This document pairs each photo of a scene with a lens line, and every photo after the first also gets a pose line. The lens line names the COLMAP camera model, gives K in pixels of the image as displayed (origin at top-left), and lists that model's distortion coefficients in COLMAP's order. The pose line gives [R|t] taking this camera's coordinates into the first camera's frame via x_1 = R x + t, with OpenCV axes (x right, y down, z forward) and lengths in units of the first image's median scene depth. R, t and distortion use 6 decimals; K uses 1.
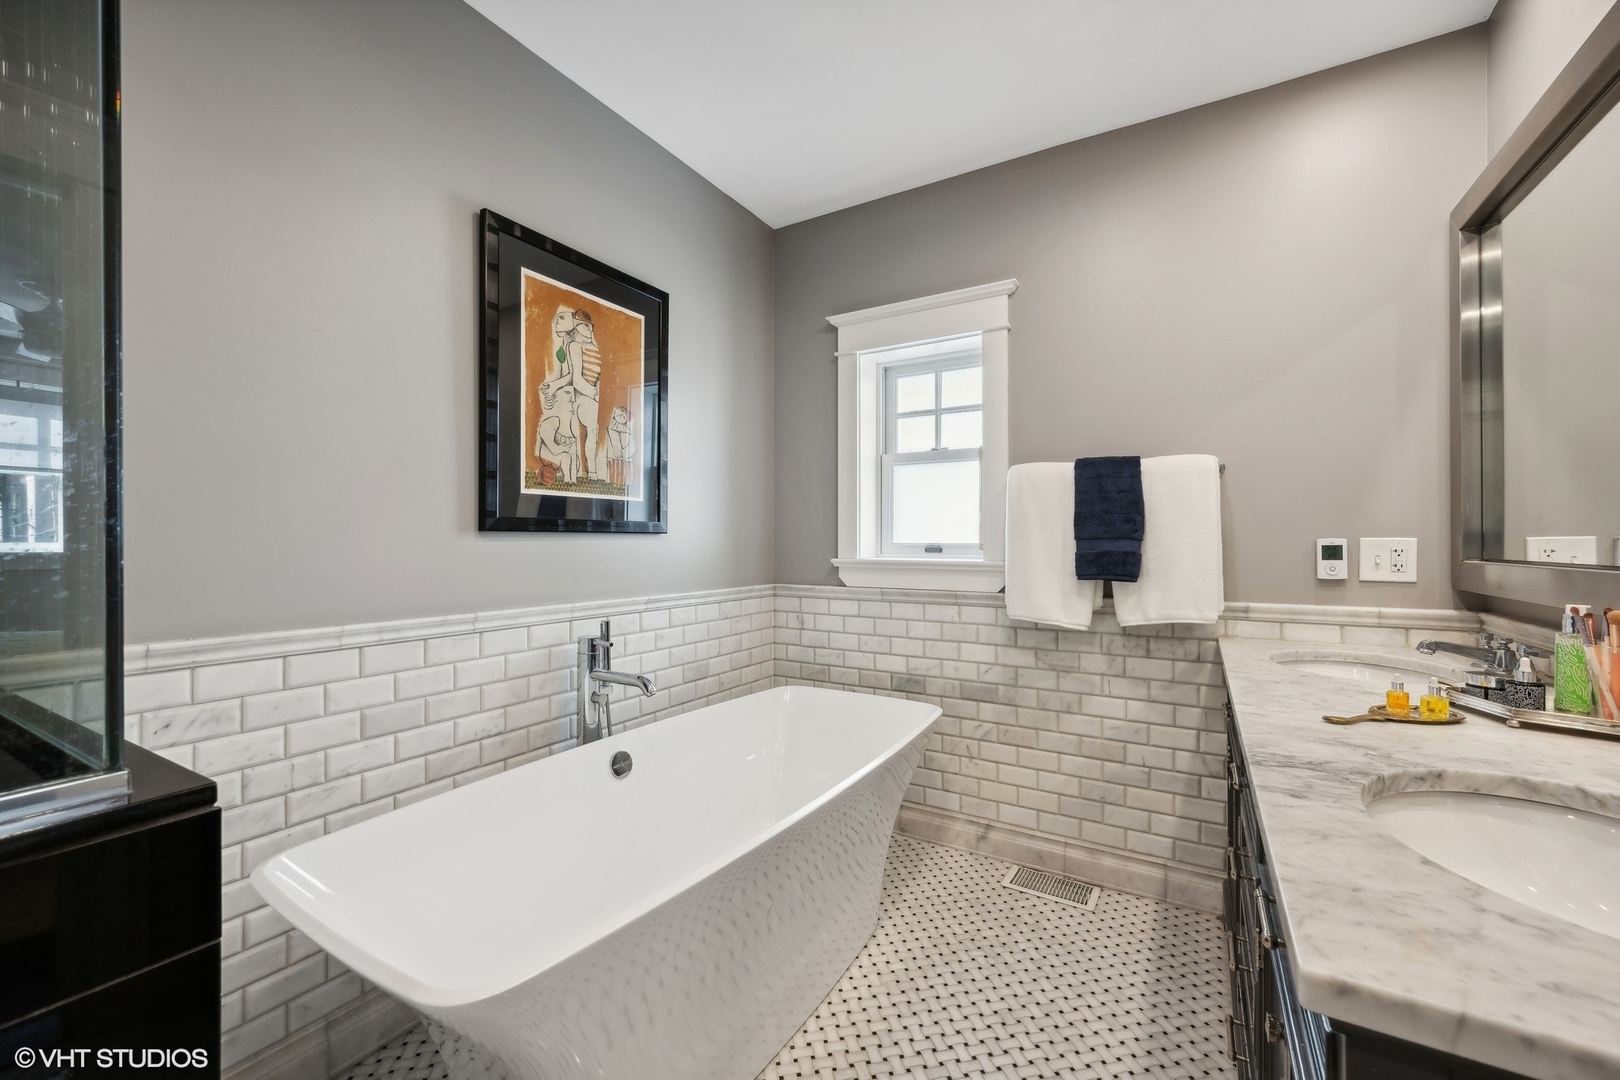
lens RADIAL K [[641.6, 0, 810.0], [0, 641.6, 540.0], [0, 0, 1]] dist [0.000866, 0.000064]
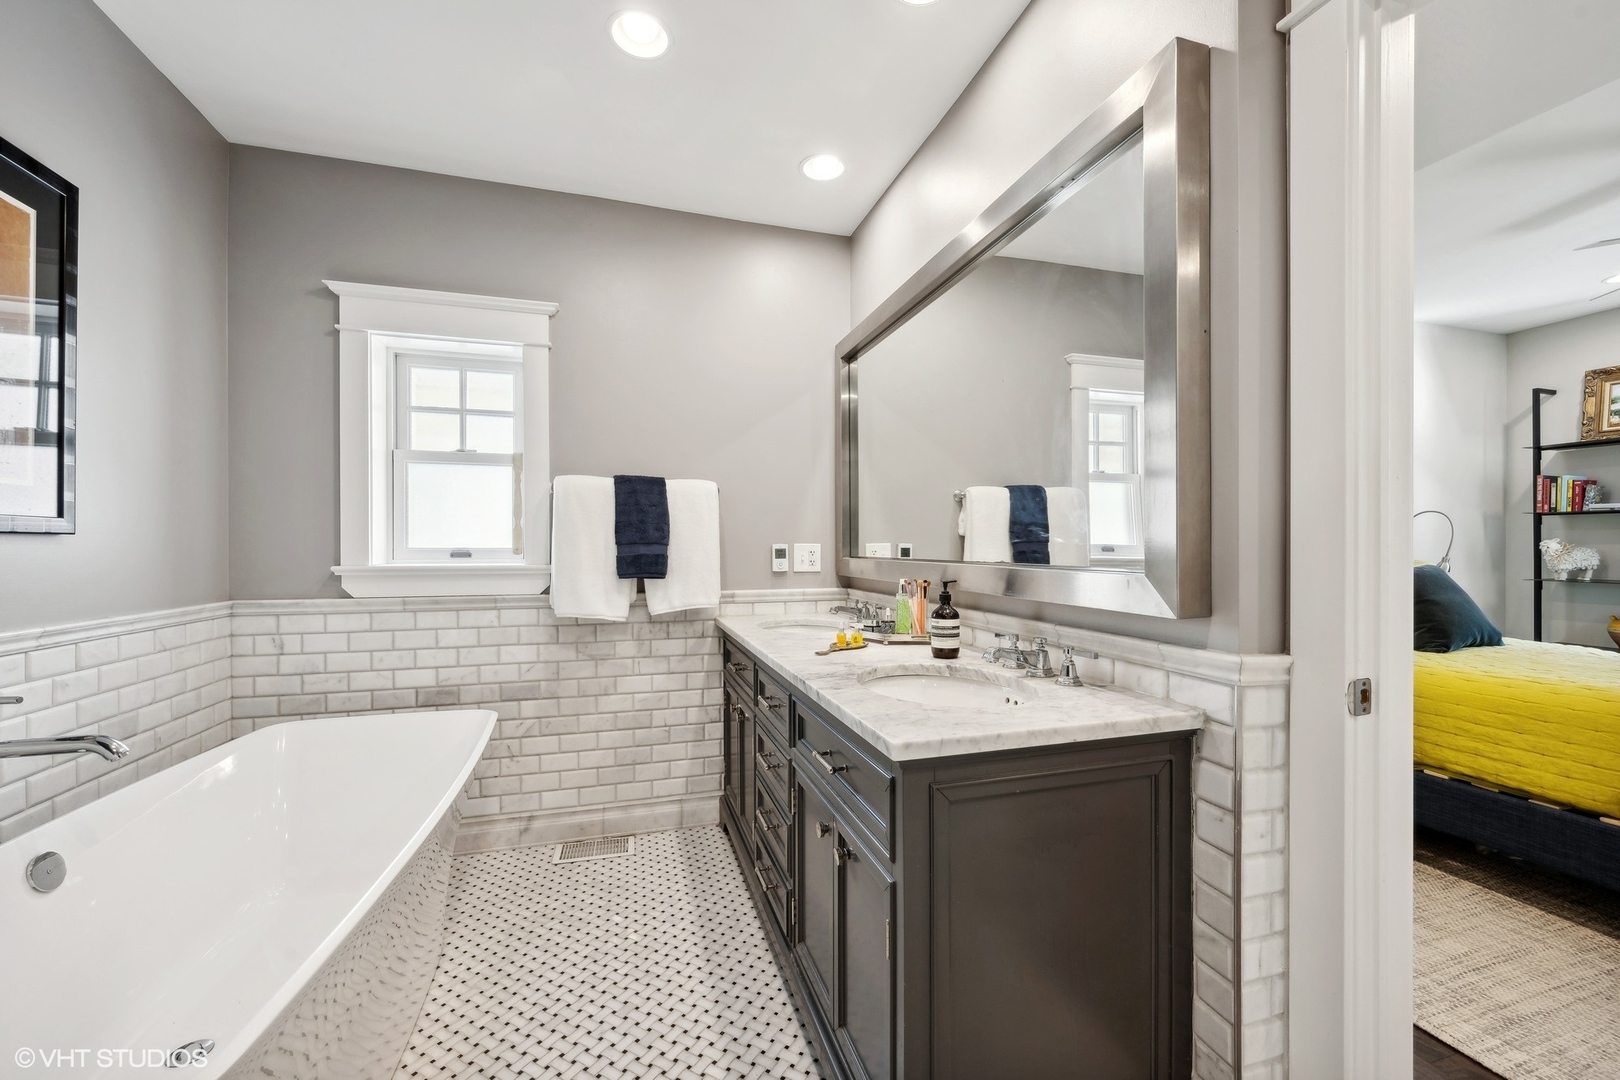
lens RADIAL K [[641.6, 0, 810.0], [0, 641.6, 540.0], [0, 0, 1]] dist [0.000866, 0.000064]
pose [[0.678923, 0.006959, 0.734176, -0.204313], [-0.002065, 0.999969, -0.007569, -0.000499], [-0.734206, 0.003622, 0.678917, -0.053657]]
